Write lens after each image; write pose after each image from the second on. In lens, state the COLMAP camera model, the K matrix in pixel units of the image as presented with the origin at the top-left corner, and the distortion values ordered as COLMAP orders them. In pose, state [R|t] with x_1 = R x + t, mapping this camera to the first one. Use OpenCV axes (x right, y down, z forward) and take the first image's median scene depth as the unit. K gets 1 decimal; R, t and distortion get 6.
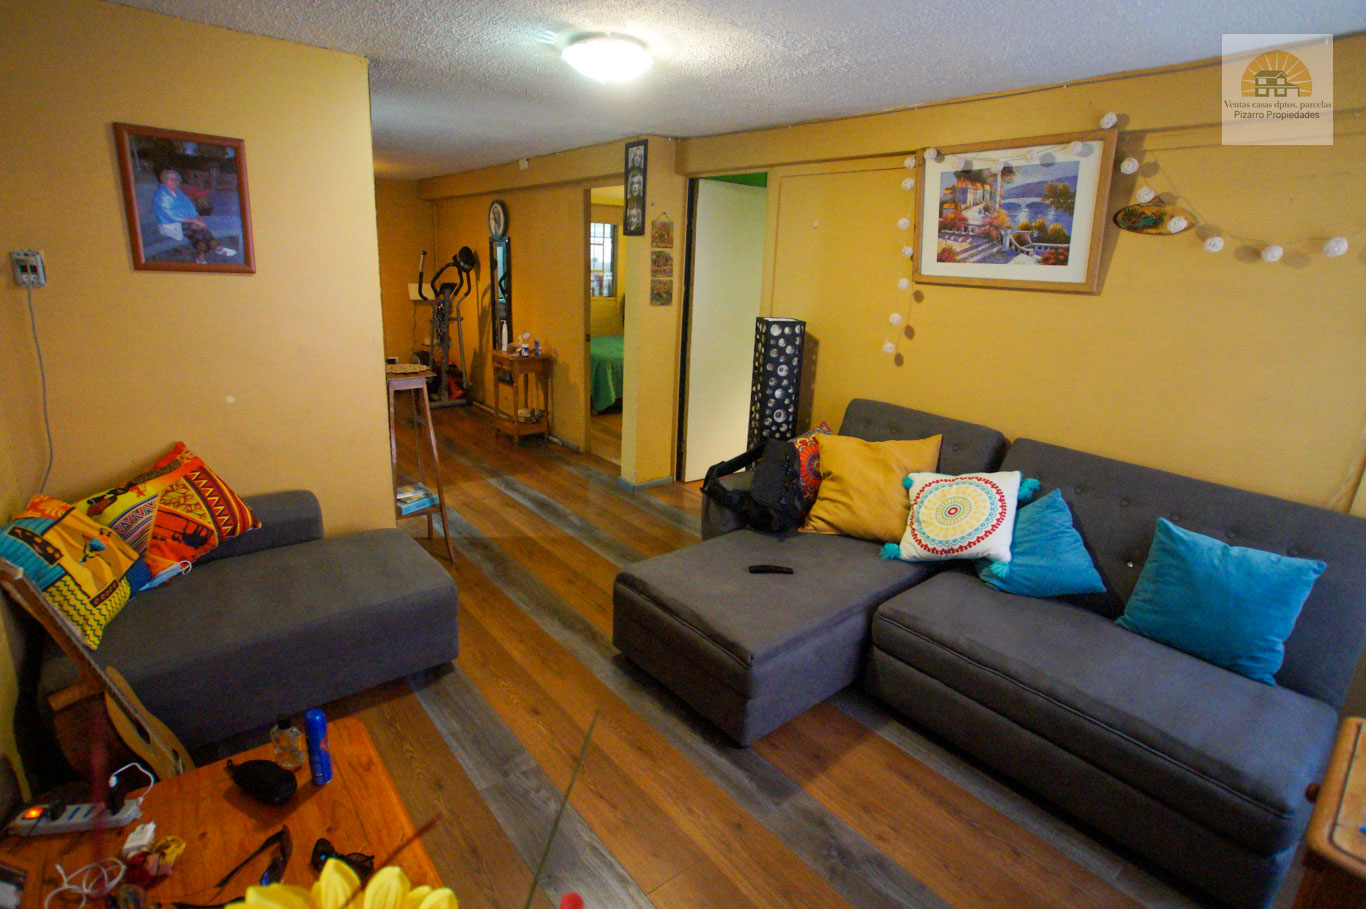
lens RADIAL K [[659.9, 0, 684.6], [0, 659.9, 452.8], [0, 0, 1]] dist [0.000321, 0.000071]
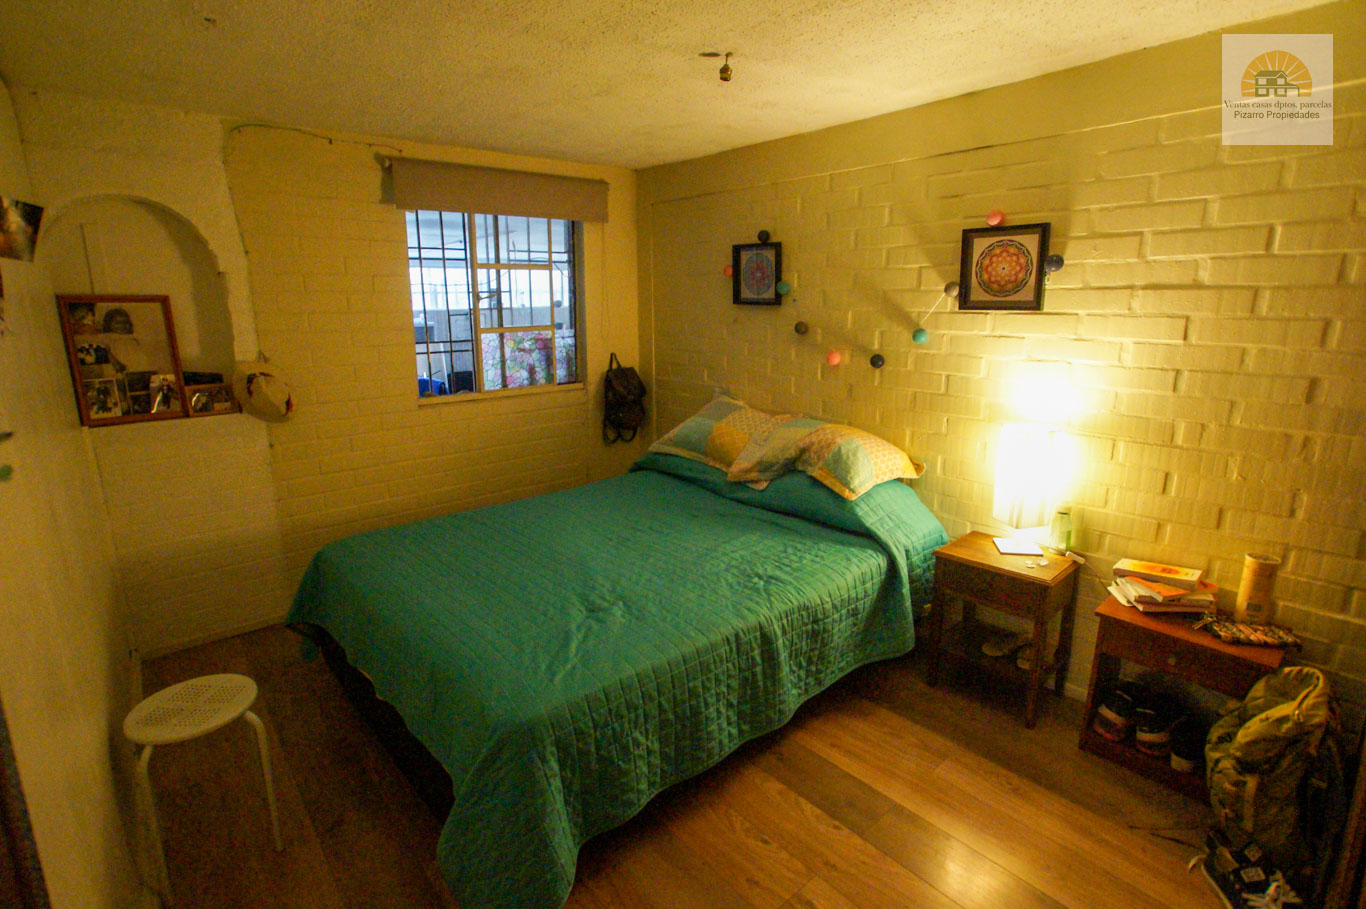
lens RADIAL K [[659.9, 0, 682.3], [0, 659.9, 450.7], [0, 0, 1]] dist [0.000321, 0.000071]
pose [[0.997936, -0.046841, 0.043930, -0.059289], [0.049374, 0.997067, -0.058481, -0.161017], [-0.041062, 0.060529, 0.997321, 0.552938]]
